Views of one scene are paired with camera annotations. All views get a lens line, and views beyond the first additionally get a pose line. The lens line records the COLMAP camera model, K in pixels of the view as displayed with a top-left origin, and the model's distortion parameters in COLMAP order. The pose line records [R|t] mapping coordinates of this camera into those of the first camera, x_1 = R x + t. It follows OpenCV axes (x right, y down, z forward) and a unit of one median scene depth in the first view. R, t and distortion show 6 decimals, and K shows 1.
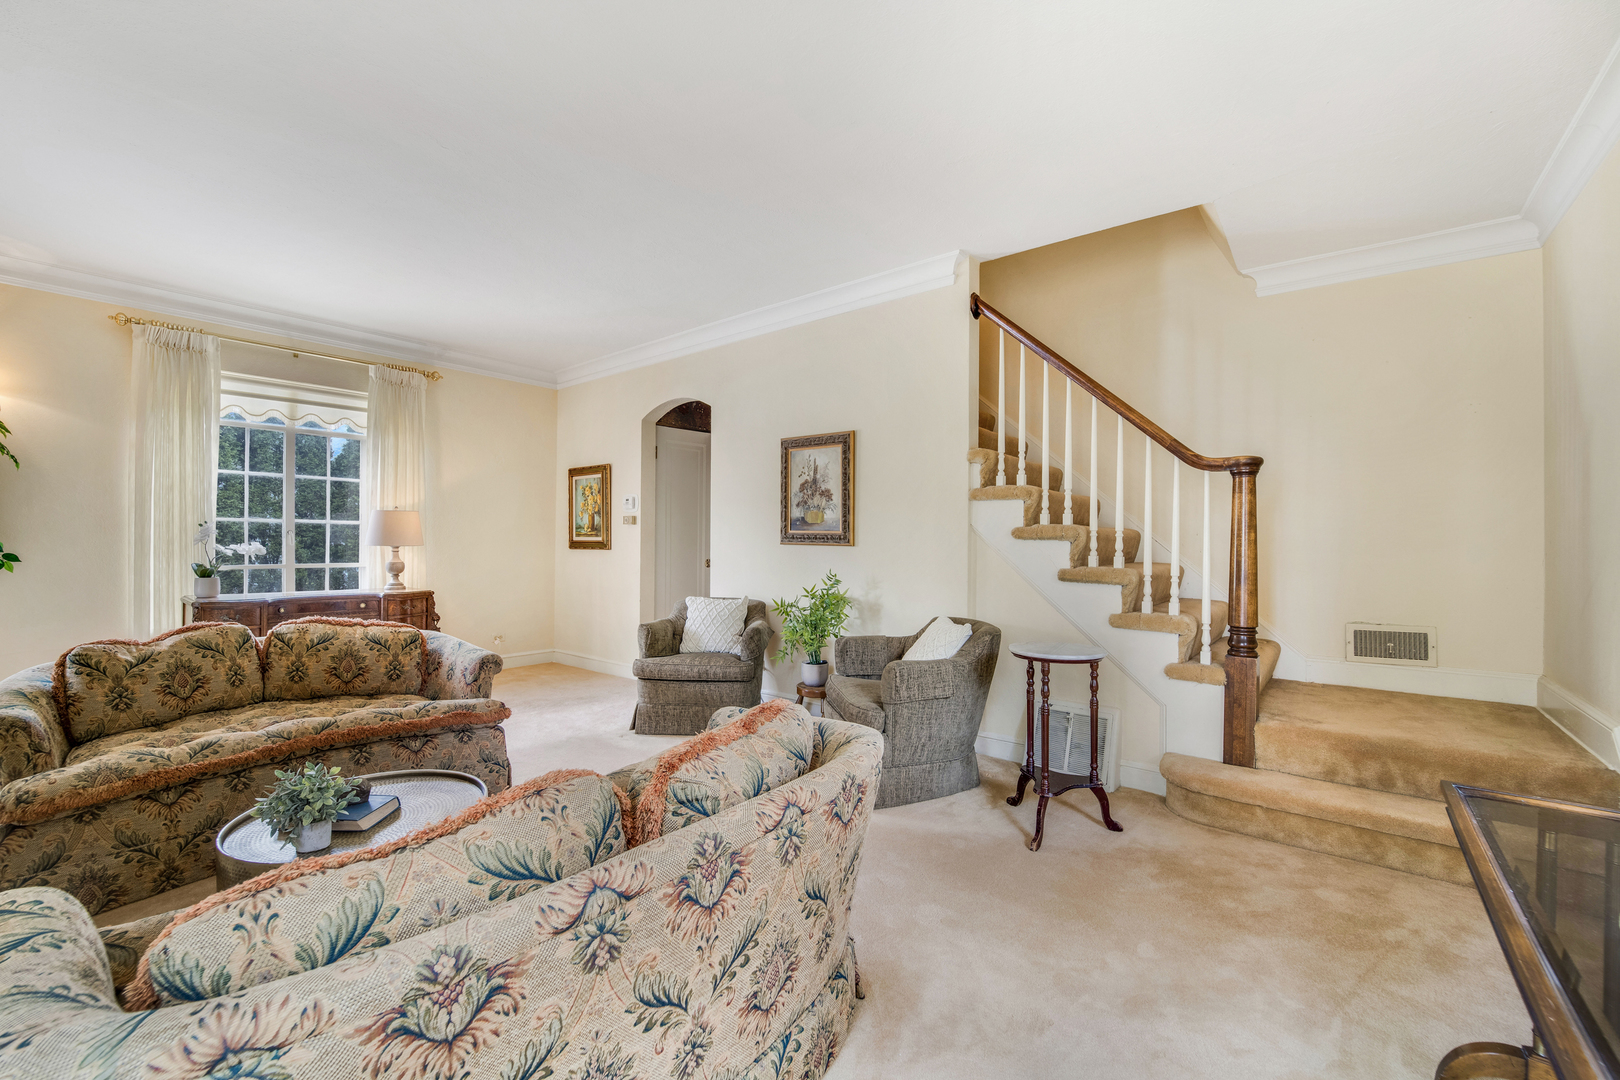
lens RADIAL K [[670.3, 0, 809.7], [0, 670.3, 543.0], [0, 0, 1]] dist [-0.024061, -0.000451]
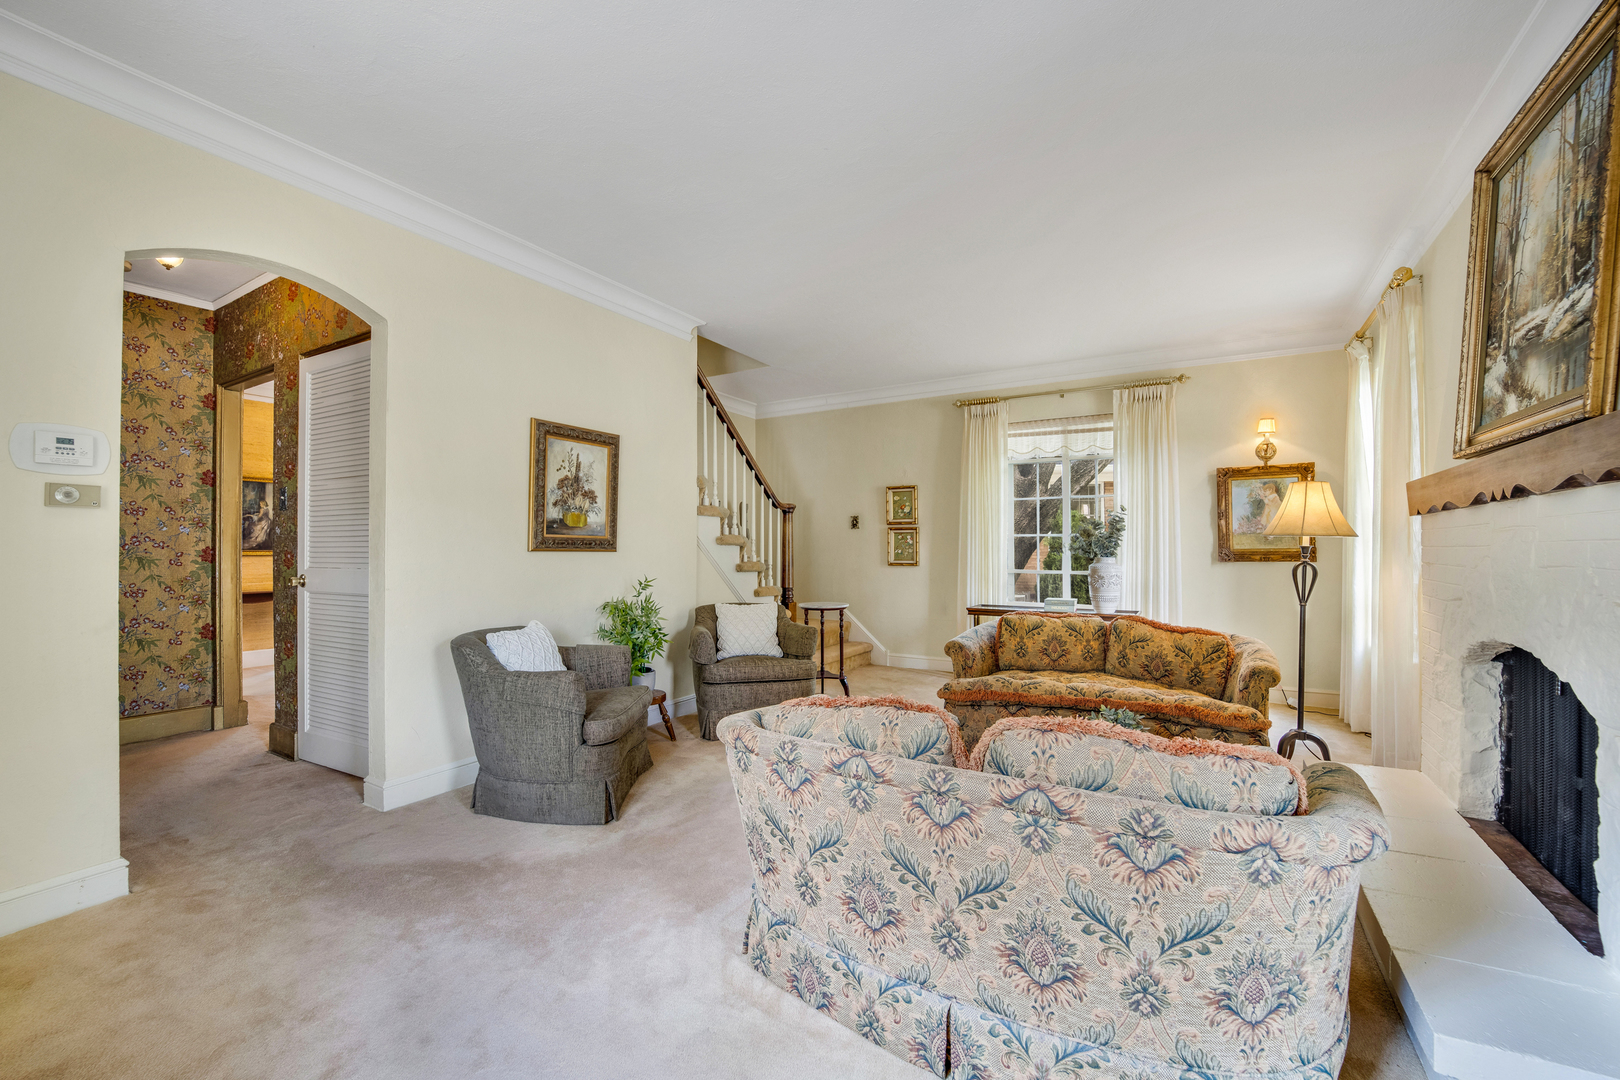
lens RADIAL K [[670.3, 0, 809.7], [0, 670.3, 546.4], [0, 0, 1]] dist [-0.024061, -0.000451]
pose [[-0.149857, -0.003442, 0.988702, -0.917612], [0.001218, 0.999993, 0.003666, -0.006271], [-0.988707, 0.001754, -0.149851, 0.832338]]
